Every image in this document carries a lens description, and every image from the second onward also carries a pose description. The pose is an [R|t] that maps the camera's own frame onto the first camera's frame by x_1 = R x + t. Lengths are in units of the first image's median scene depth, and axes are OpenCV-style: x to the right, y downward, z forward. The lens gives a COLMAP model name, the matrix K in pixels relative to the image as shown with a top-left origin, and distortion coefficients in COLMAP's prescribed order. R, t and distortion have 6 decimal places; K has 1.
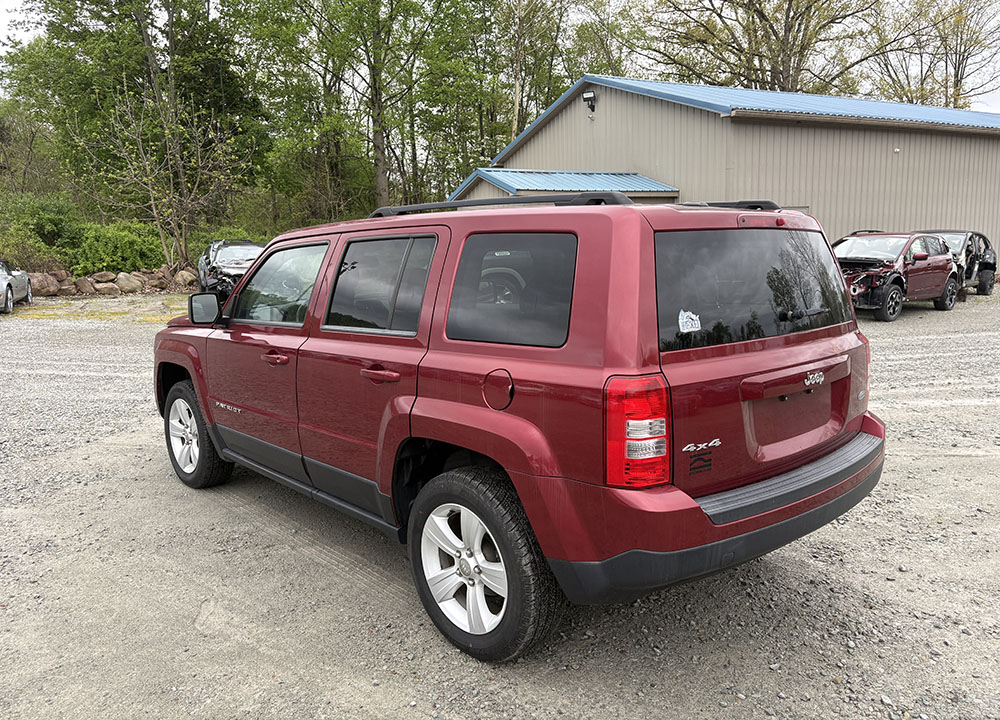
lens RADIAL K [[758.7, 0, 500.0], [0, 758.7, 360.0], [0, 0, 1]] dist [-0.001225, -0.008770]
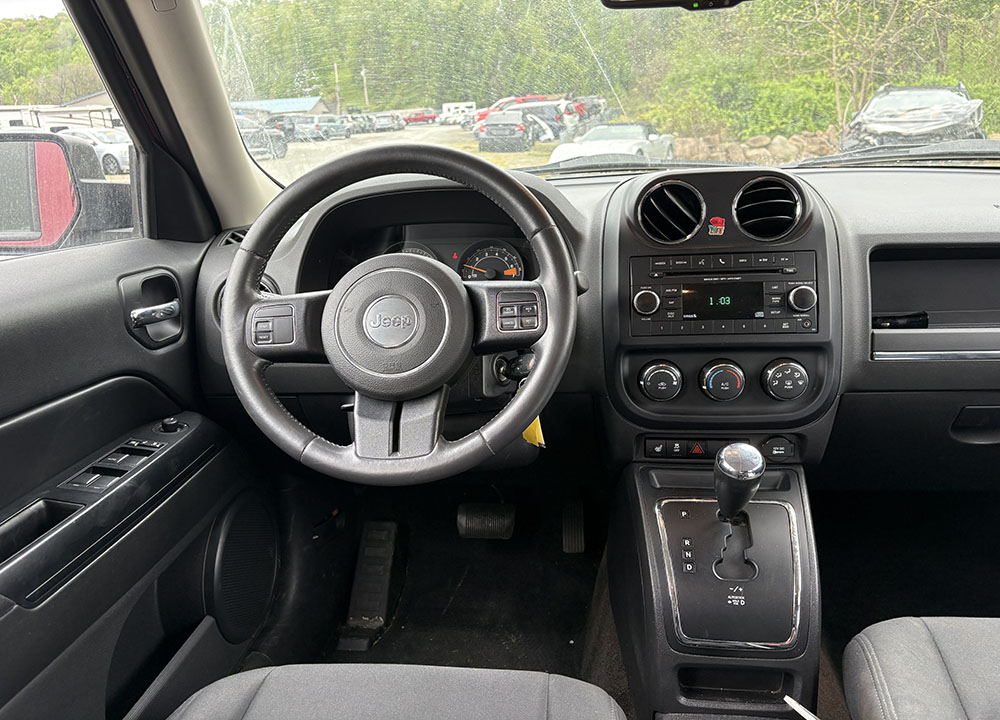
lens RADIAL K [[758.7, 0, 500.0], [0, 758.7, 360.0], [0, 0, 1]] dist [-0.001225, -0.008770]
pose [[0.636101, 0.199073, -0.745484, -0.012647], [-0.073729, 0.977406, 0.198094, -0.015463], [0.768076, -0.071044, 0.636406, 0.202182]]
